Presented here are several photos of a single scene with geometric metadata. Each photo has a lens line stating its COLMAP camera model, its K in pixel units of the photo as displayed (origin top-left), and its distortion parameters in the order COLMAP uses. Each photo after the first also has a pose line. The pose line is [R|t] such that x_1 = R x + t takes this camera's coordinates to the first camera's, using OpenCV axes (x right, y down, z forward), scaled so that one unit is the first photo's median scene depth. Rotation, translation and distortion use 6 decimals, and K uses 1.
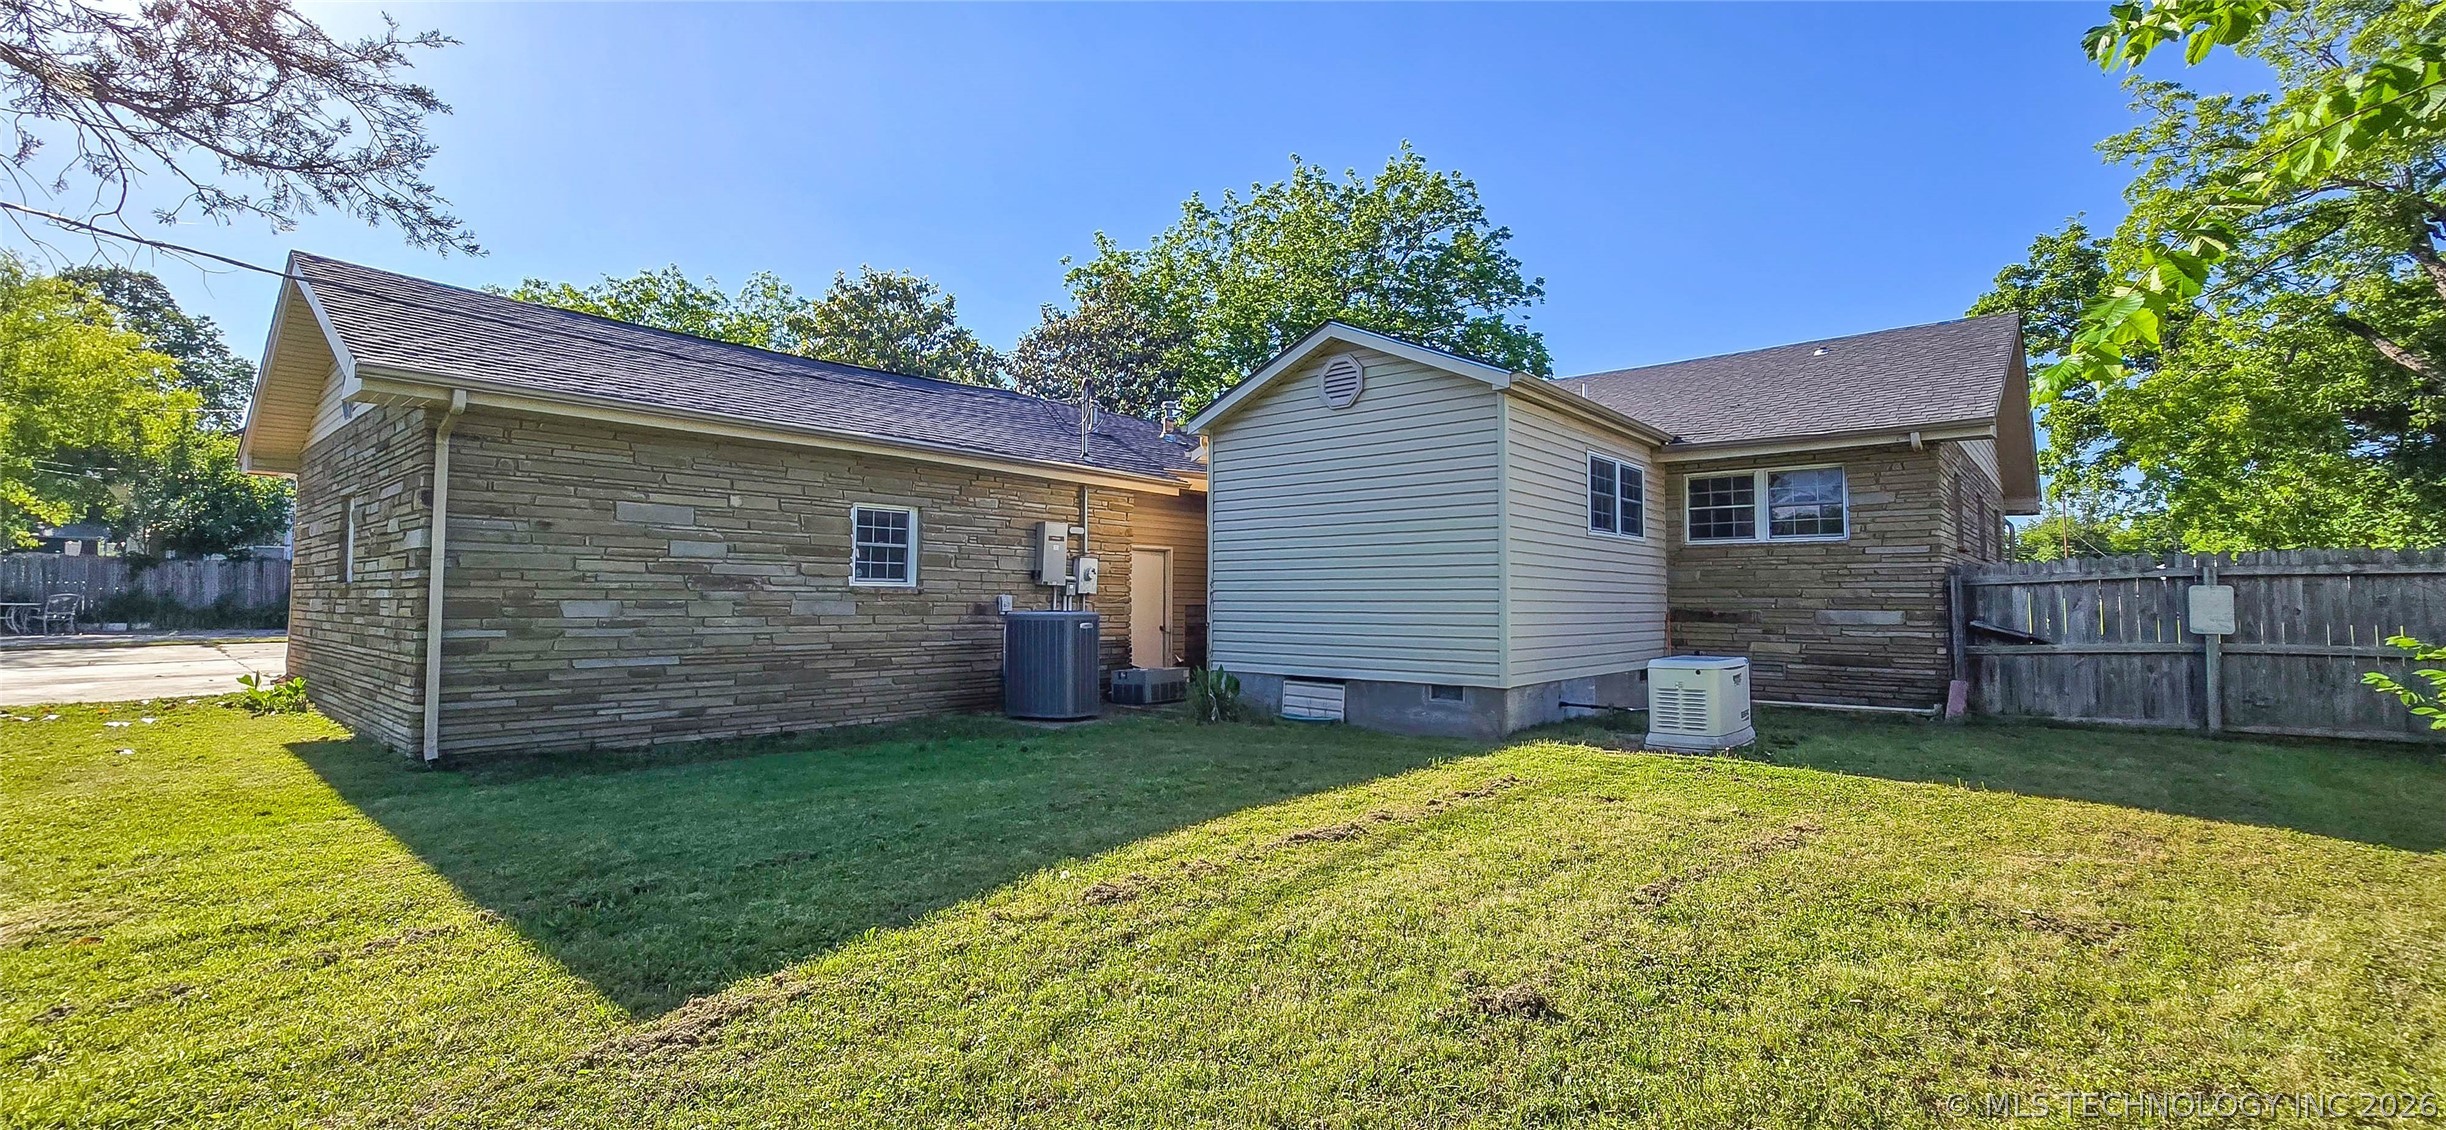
lens RADIAL K [[1000.9, 0, 1221.3], [0, 1000.9, 553.9], [0, 0, 1]] dist [-0.002297, -0.000812]
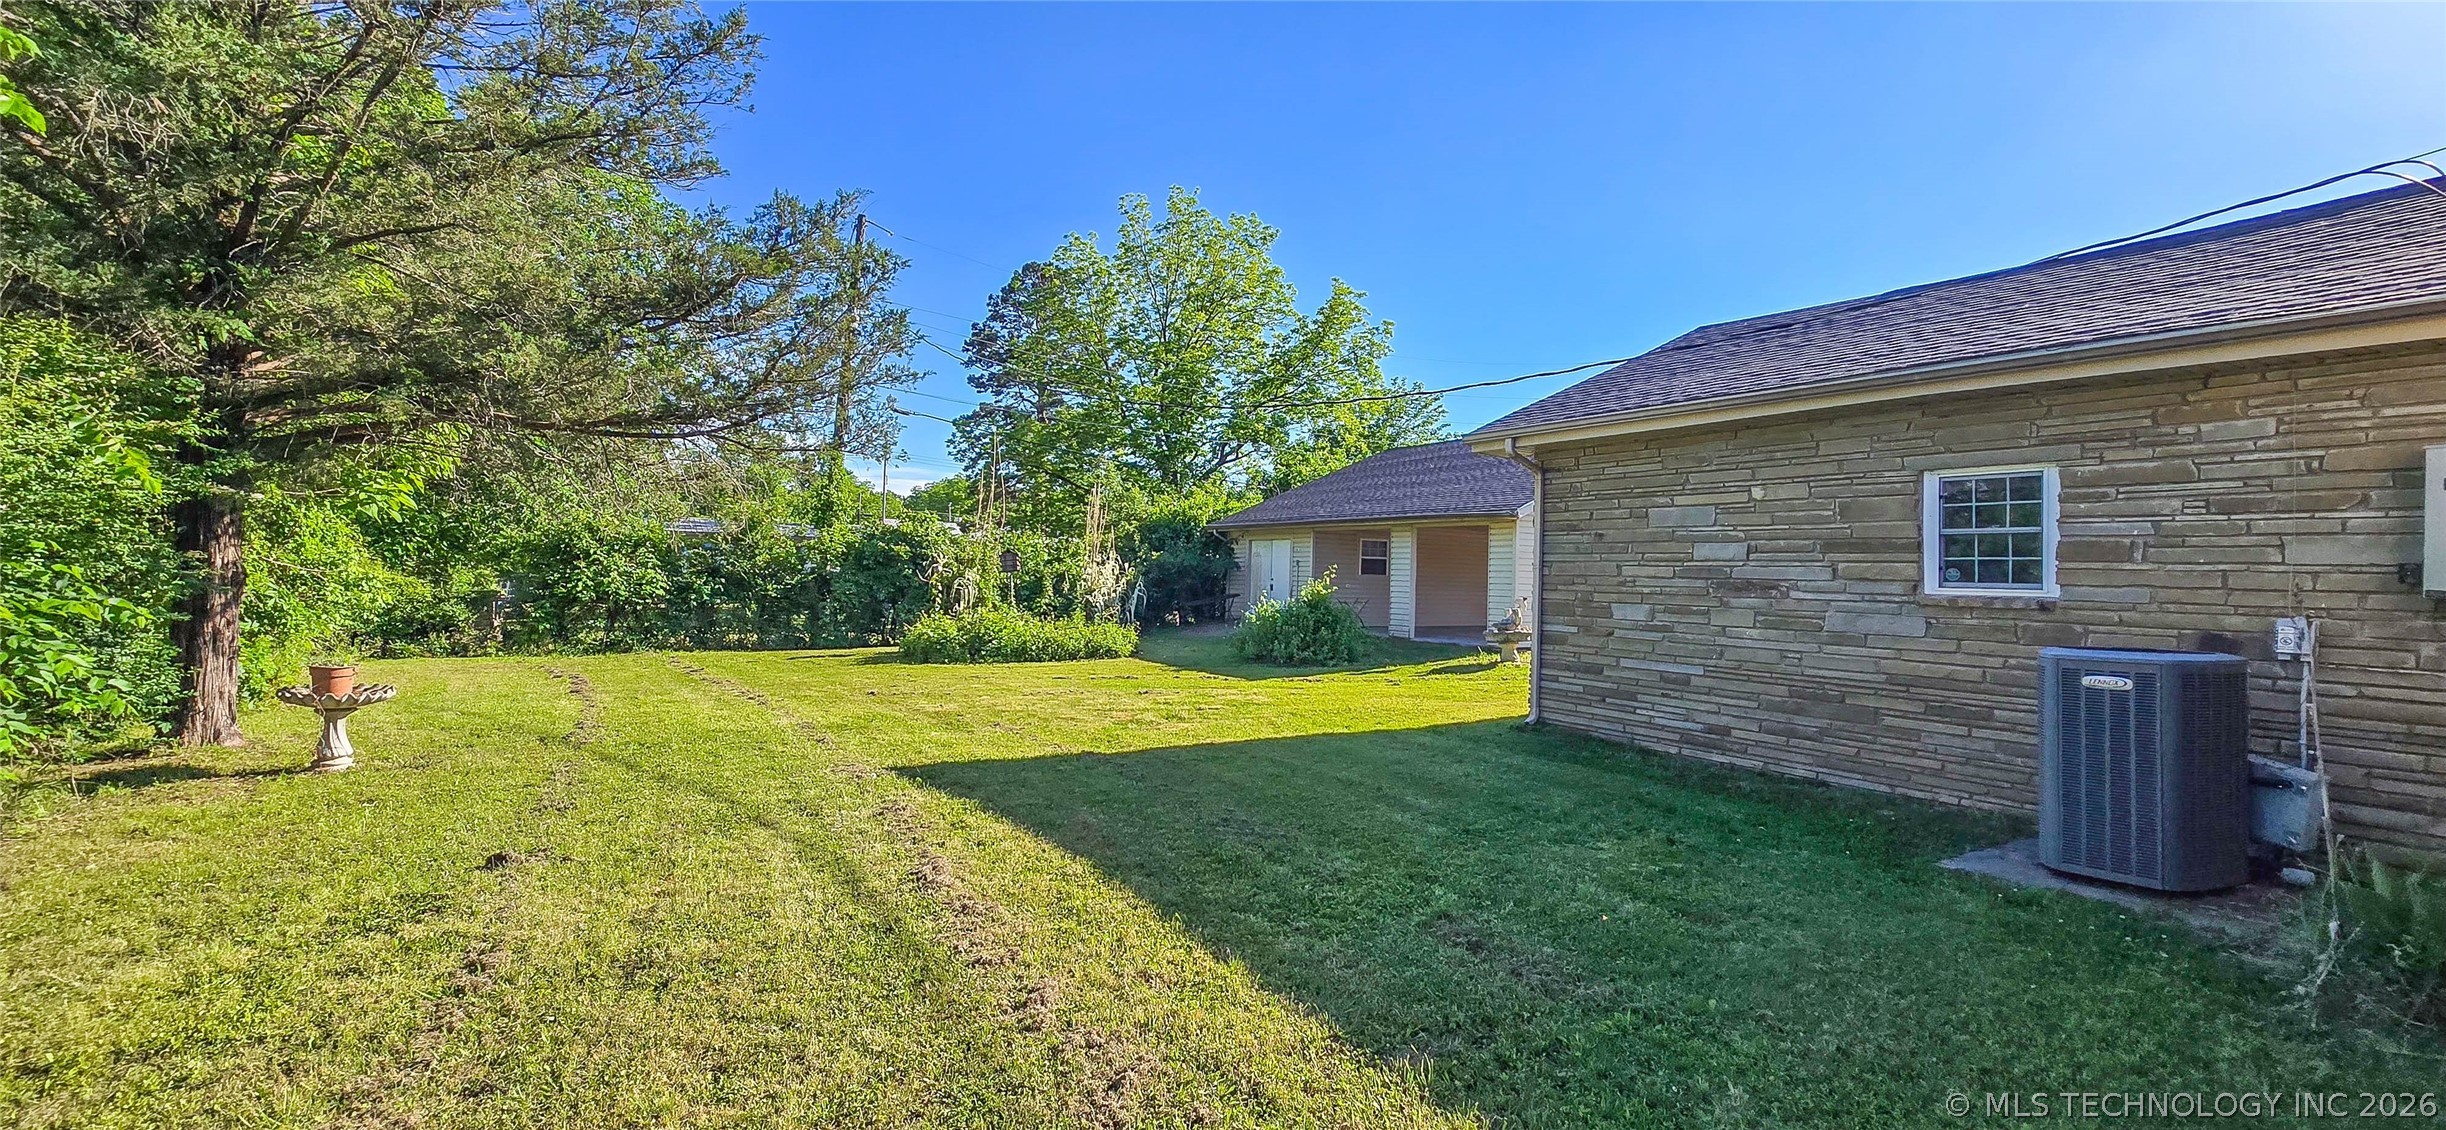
lens RADIAL K [[1000.9, 0, 1221.3], [0, 1000.9, 553.9], [0, 0, 1]] dist [-0.002297, -0.000812]
pose [[-0.303810, -0.031077, -0.952226, 0.472171], [0.020192, 0.999033, -0.039047, 0.023703], [0.952519, -0.031090, -0.302889, 0.829503]]
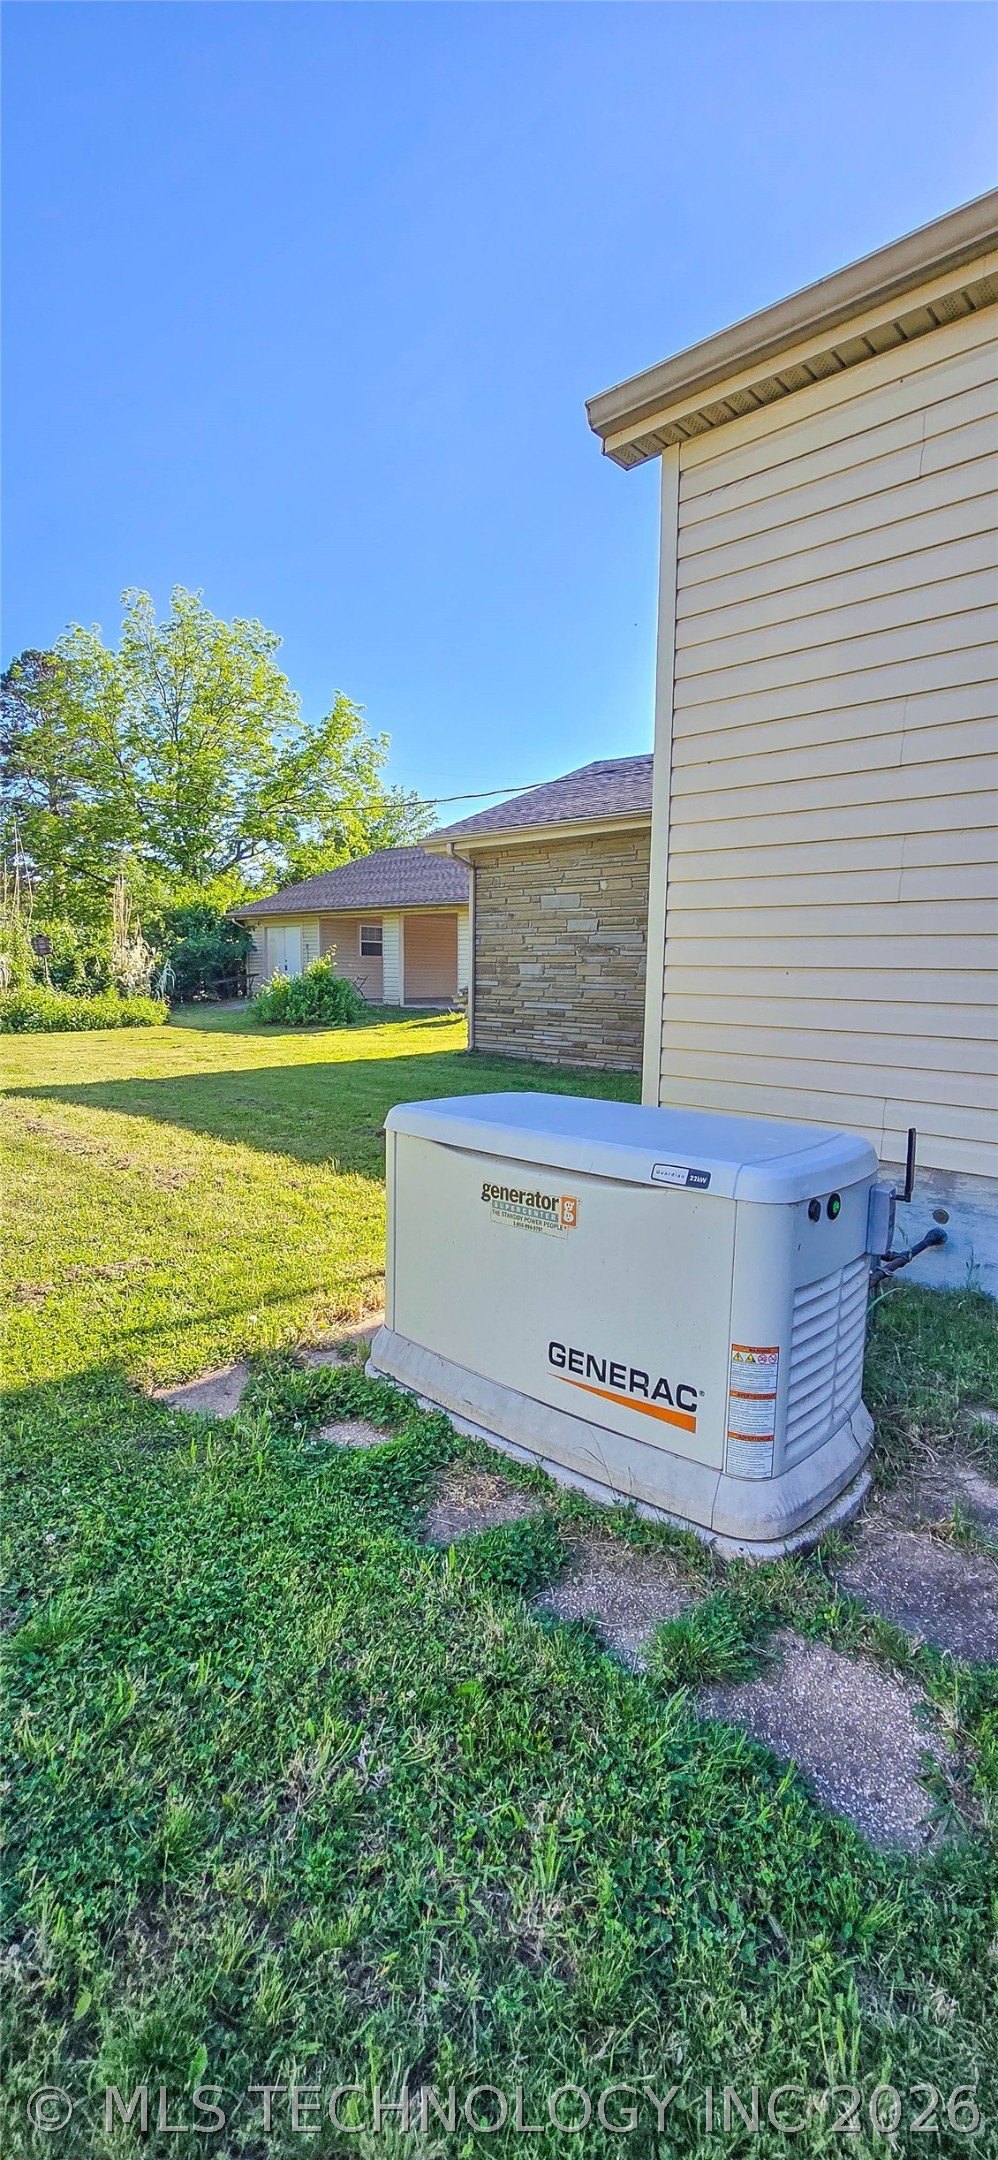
lens RADIAL K [[883.9, 0, 504.6], [0, 883.9, 1084.1], [0, 0, 1]] dist [-0.002297, -0.000812]
pose [[-0.027195, 0.125363, -0.991738, 0.678005], [0.037065, 0.991549, 0.124323, 0.054865], [0.998943, -0.033377, -0.031612, 0.909973]]
